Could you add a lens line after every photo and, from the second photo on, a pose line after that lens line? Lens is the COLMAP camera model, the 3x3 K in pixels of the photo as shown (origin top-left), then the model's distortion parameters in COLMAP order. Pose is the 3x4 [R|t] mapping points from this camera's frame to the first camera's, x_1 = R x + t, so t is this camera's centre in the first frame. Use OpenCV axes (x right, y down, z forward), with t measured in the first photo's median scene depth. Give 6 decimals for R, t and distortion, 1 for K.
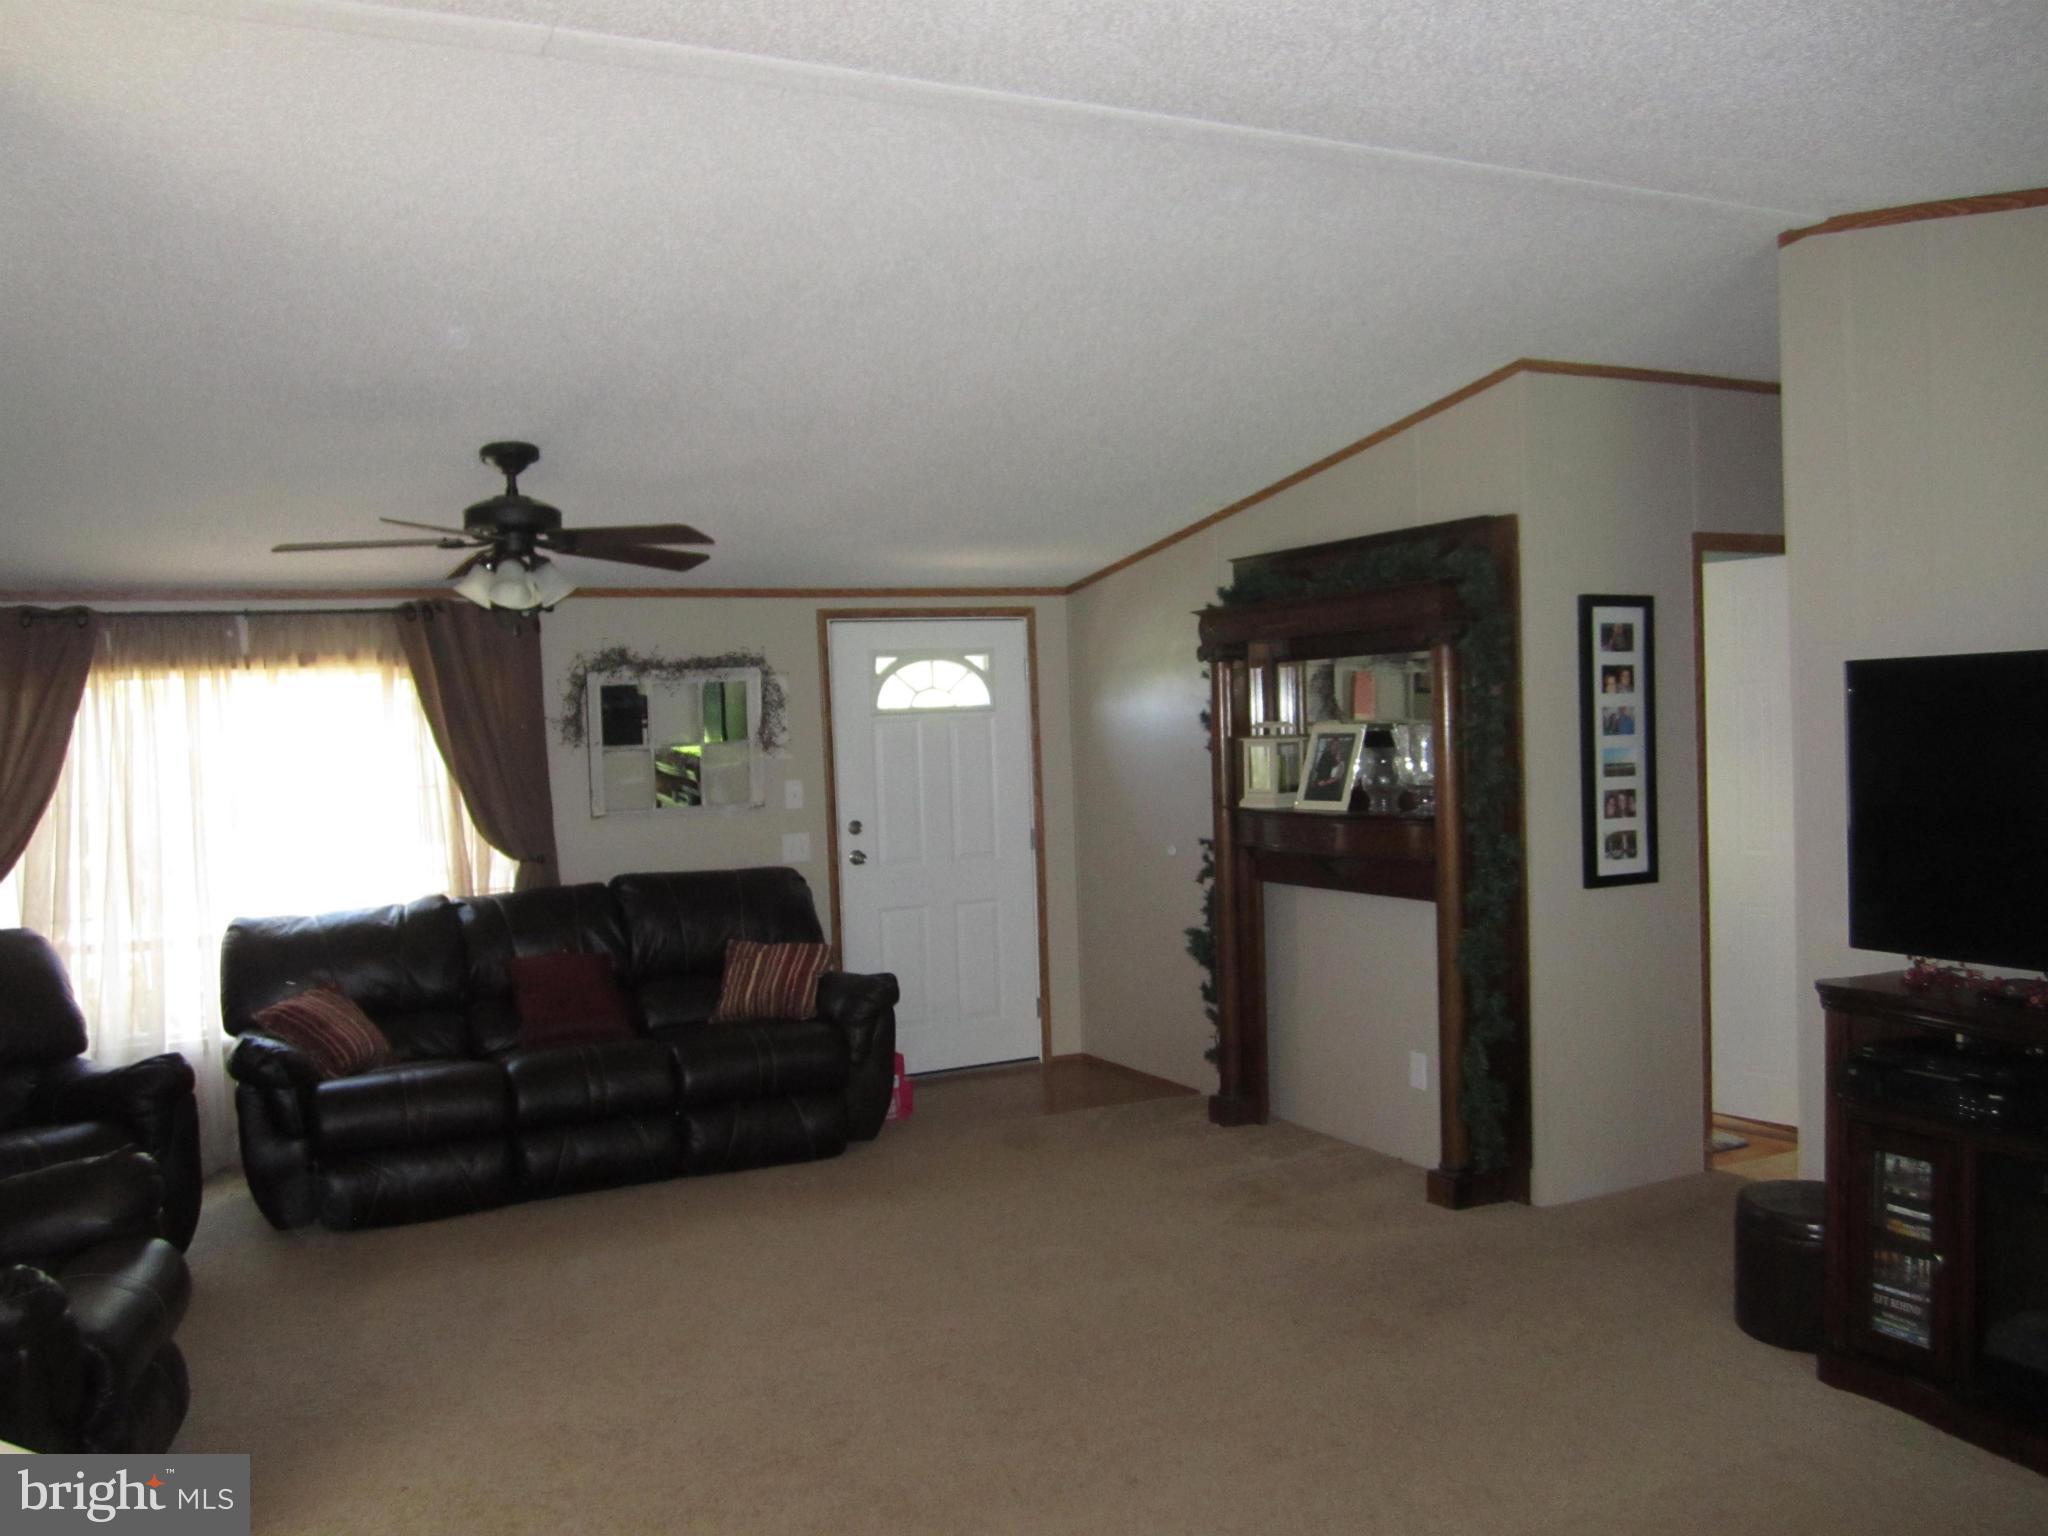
lens RADIAL K [[1723.0, 0, 1024.0], [0, 1723.0, 768.0], [0, 0, 1]] dist [-0.031598, -0.000317]
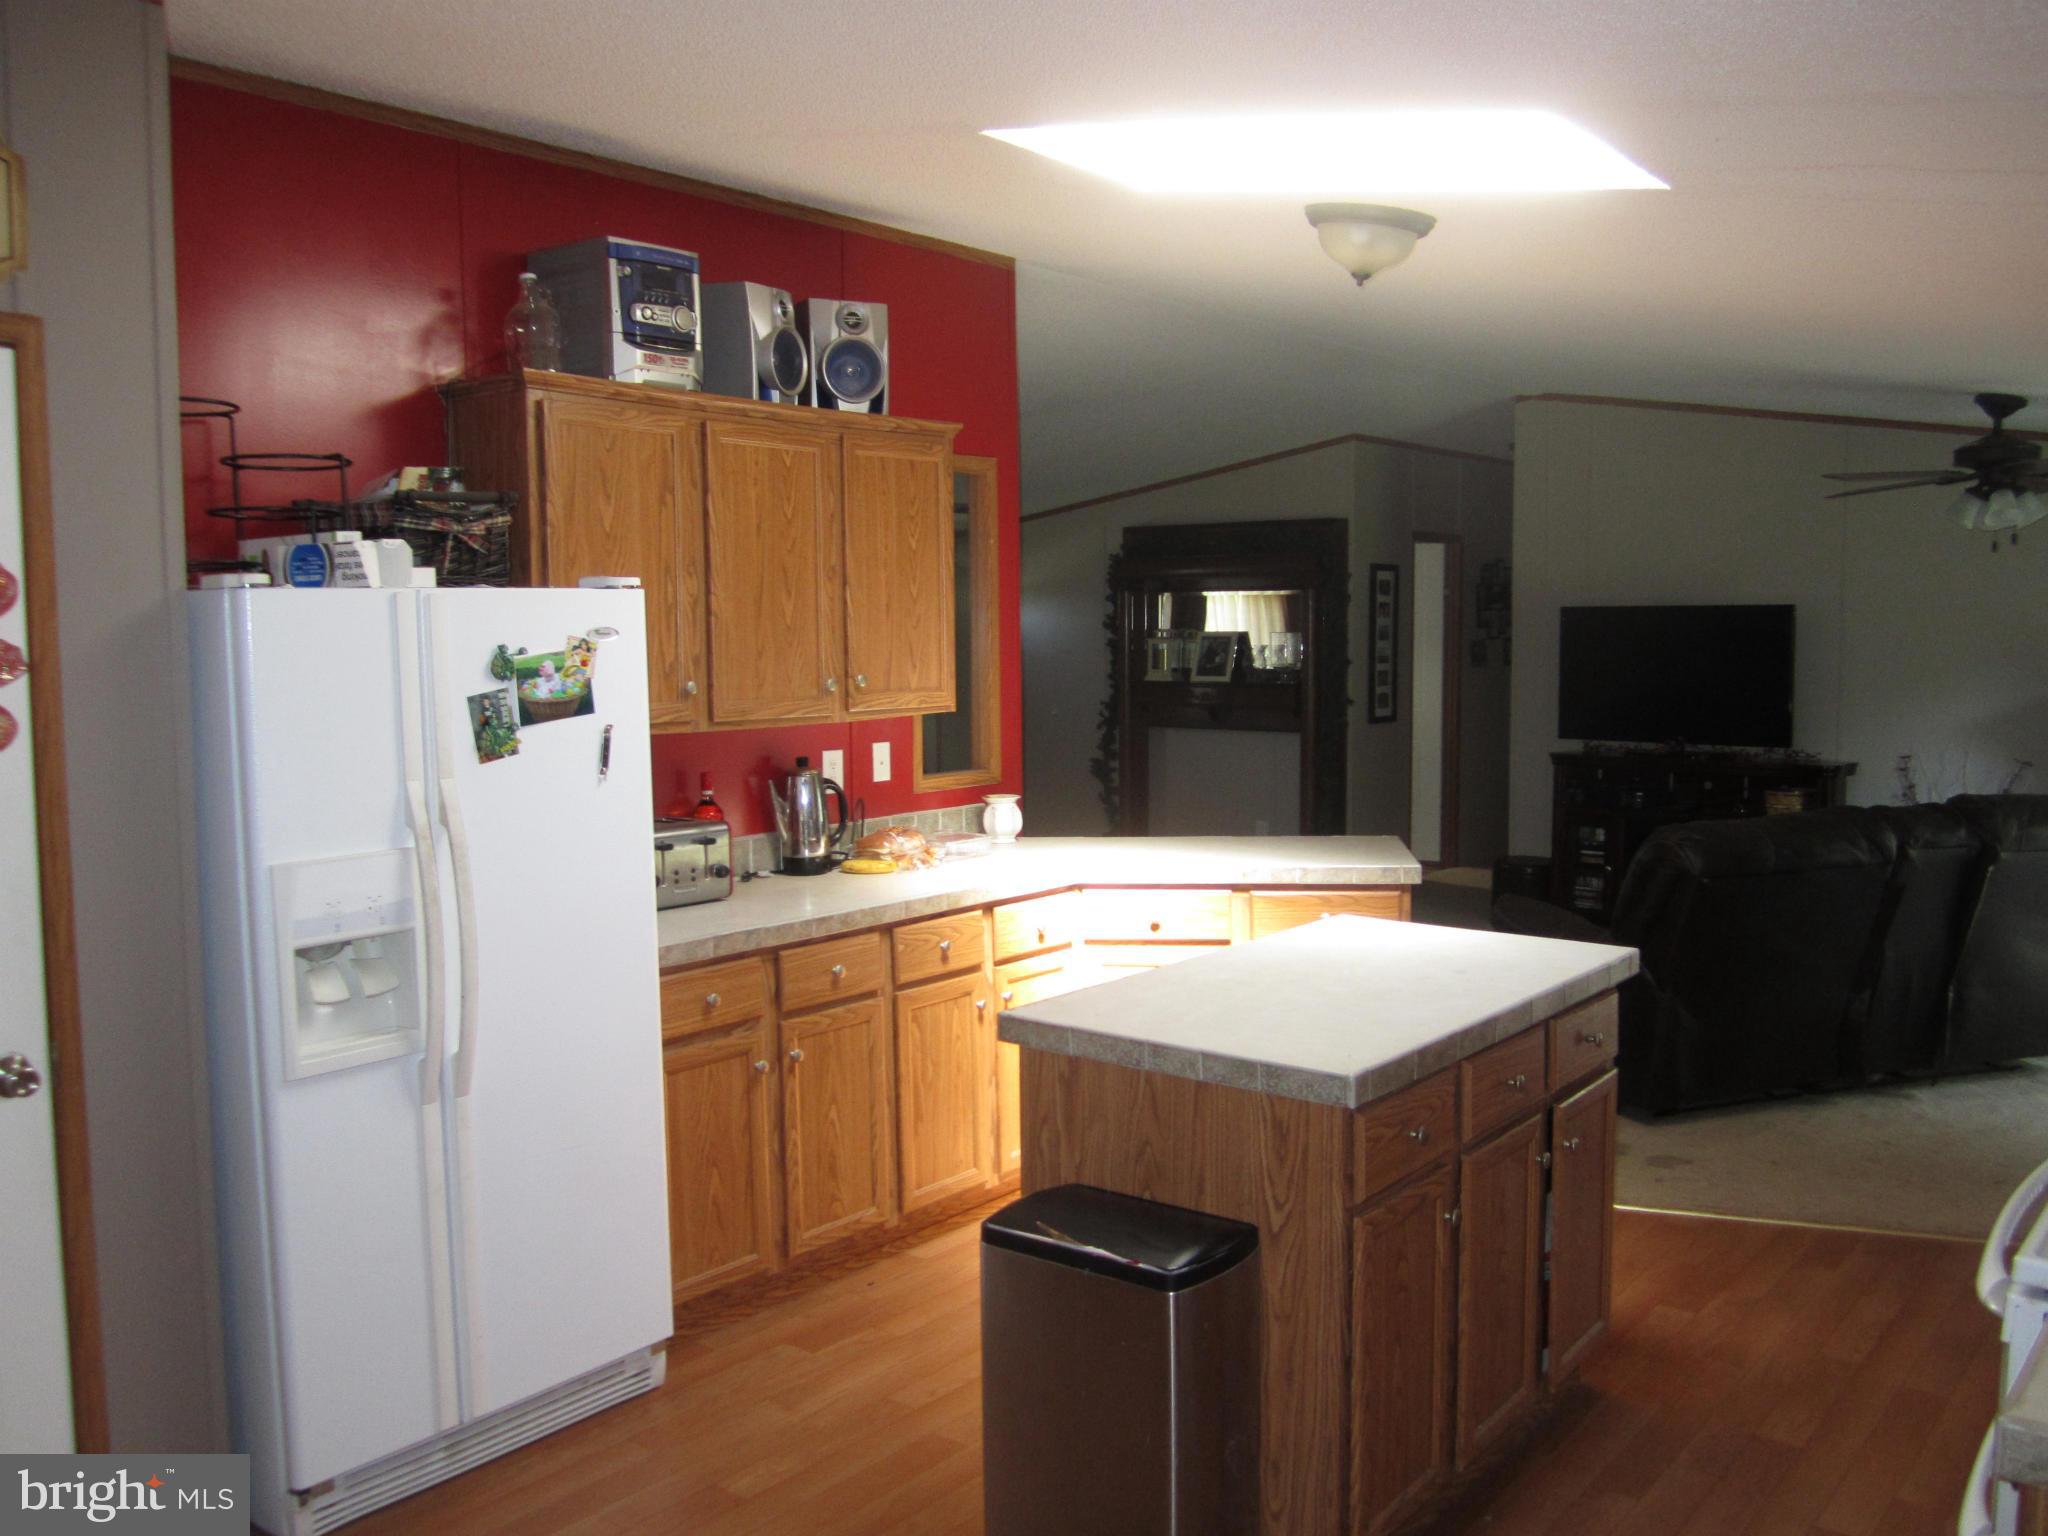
lens RADIAL K [[1725.7, 0, 1022.2], [0, 1725.7, 761.9], [0, 0, 1]] dist [-0.036359, 0.005148]
pose [[0.911602, -0.006439, 0.411024, -0.685101], [-0.012295, 0.999003, 0.042920, 0.032260], [-0.410890, -0.044180, 0.910614, -0.471334]]
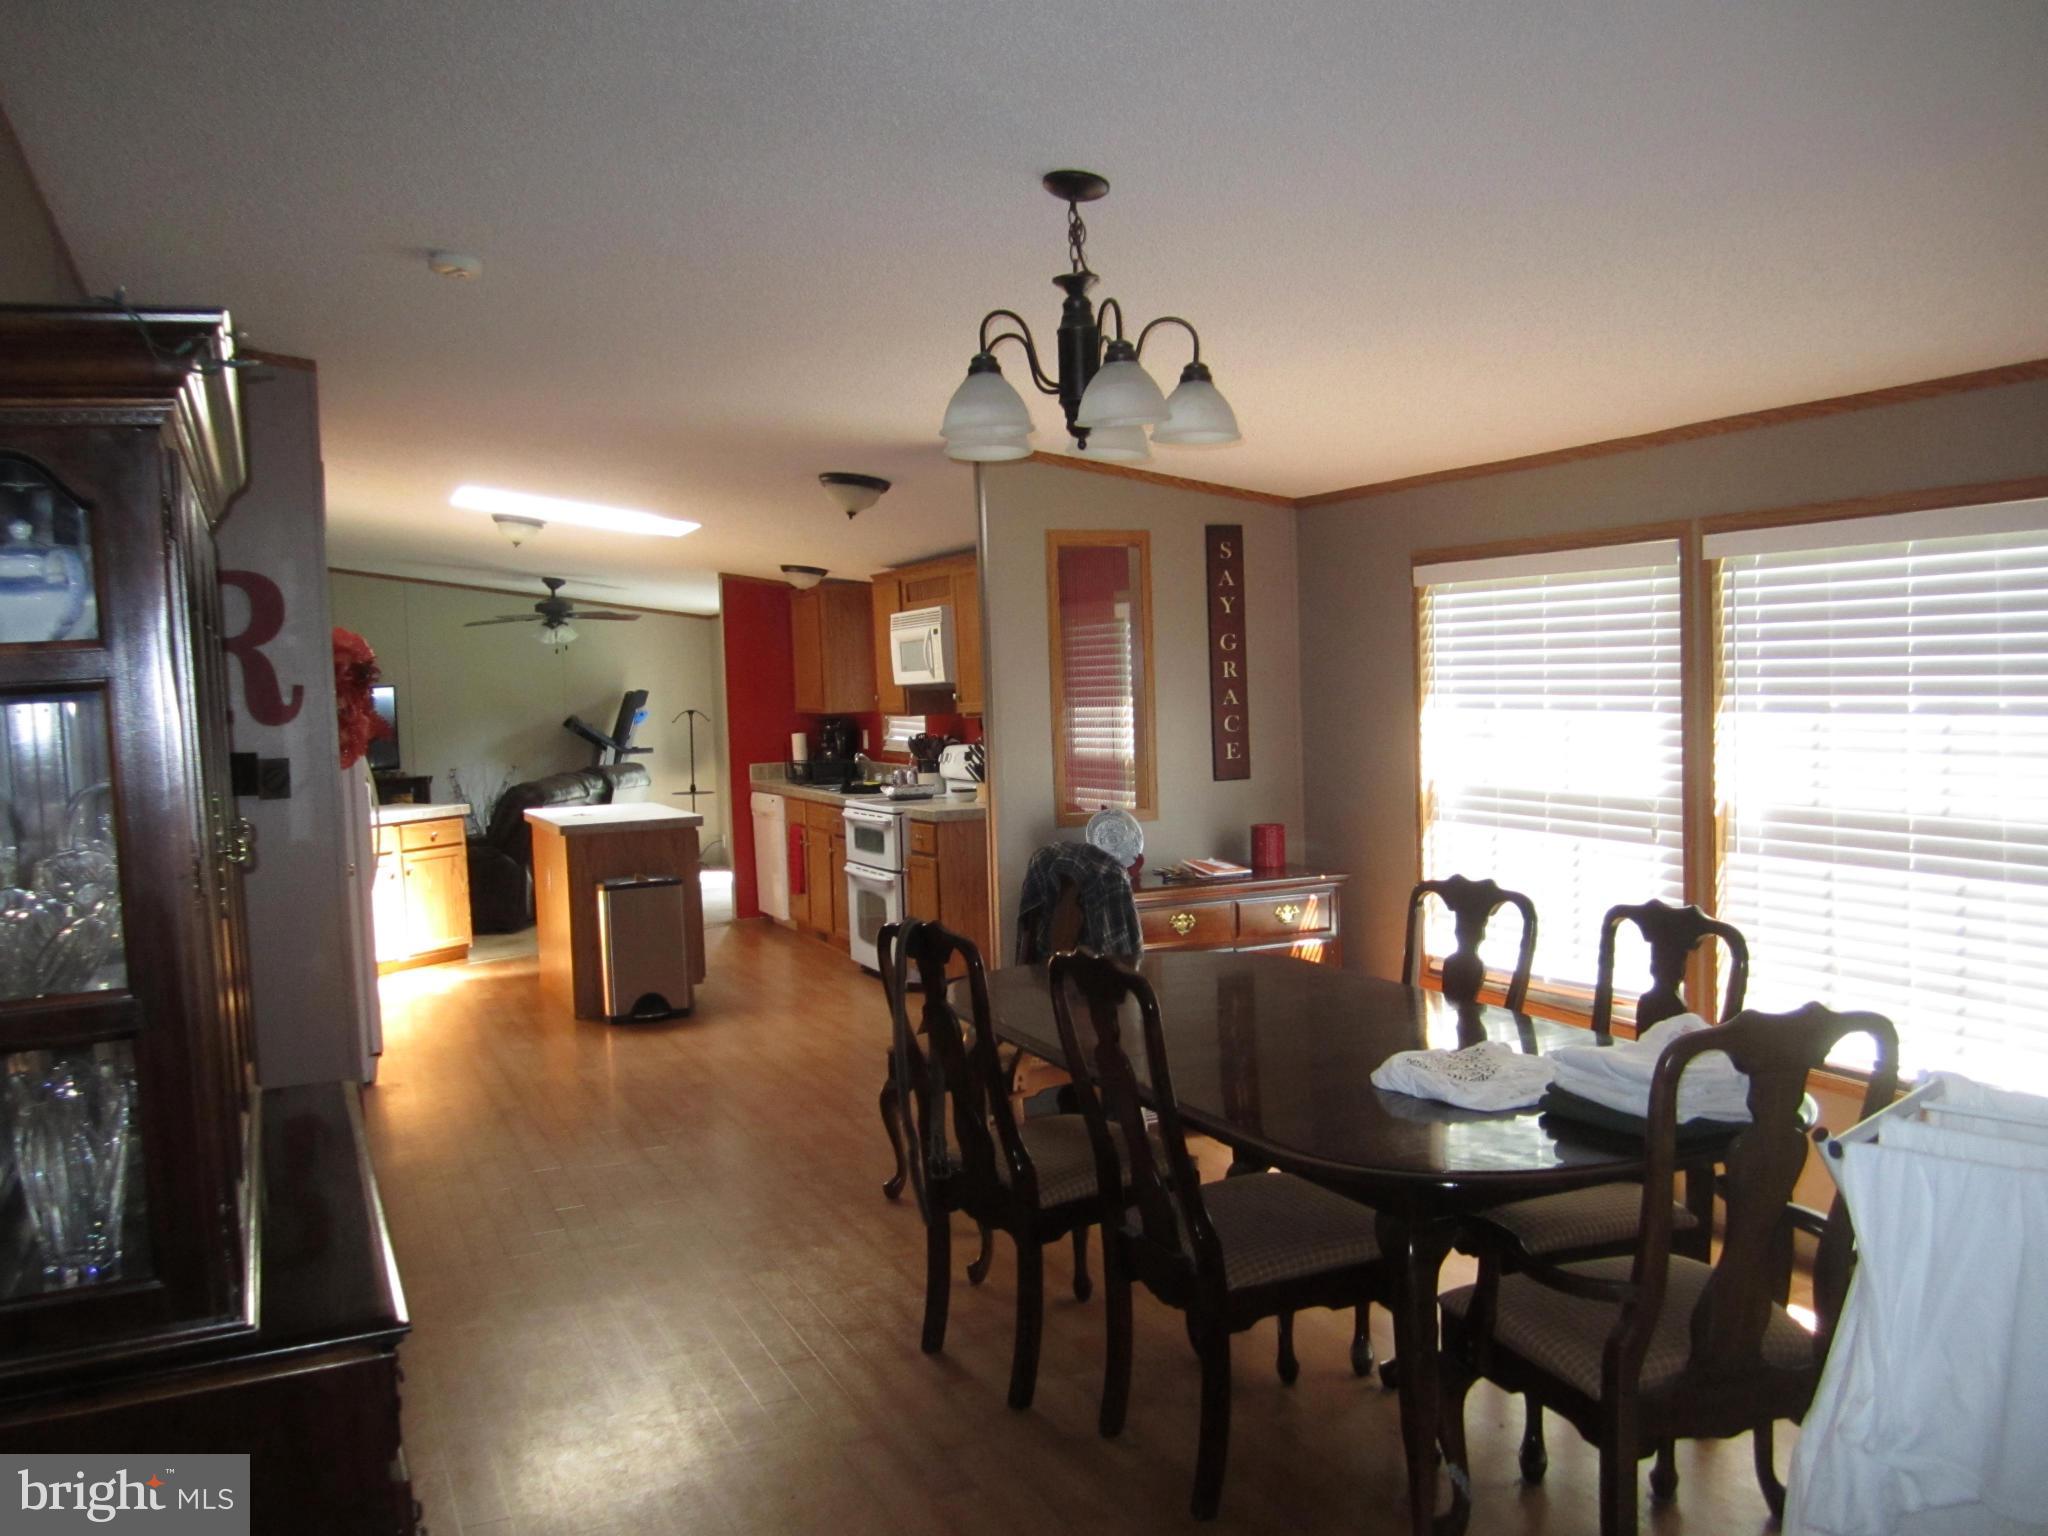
lens RADIAL K [[1723.0, 0, 1024.0], [0, 1723.0, 768.0], [0, 0, 1]] dist [-0.031598, -0.000317]
pose [[0.061925, -0.026199, 0.997737, -1.804425], [0.066568, 0.997538, 0.022063, 0.074338], [-0.995858, 0.065051, 0.063516, -0.473874]]
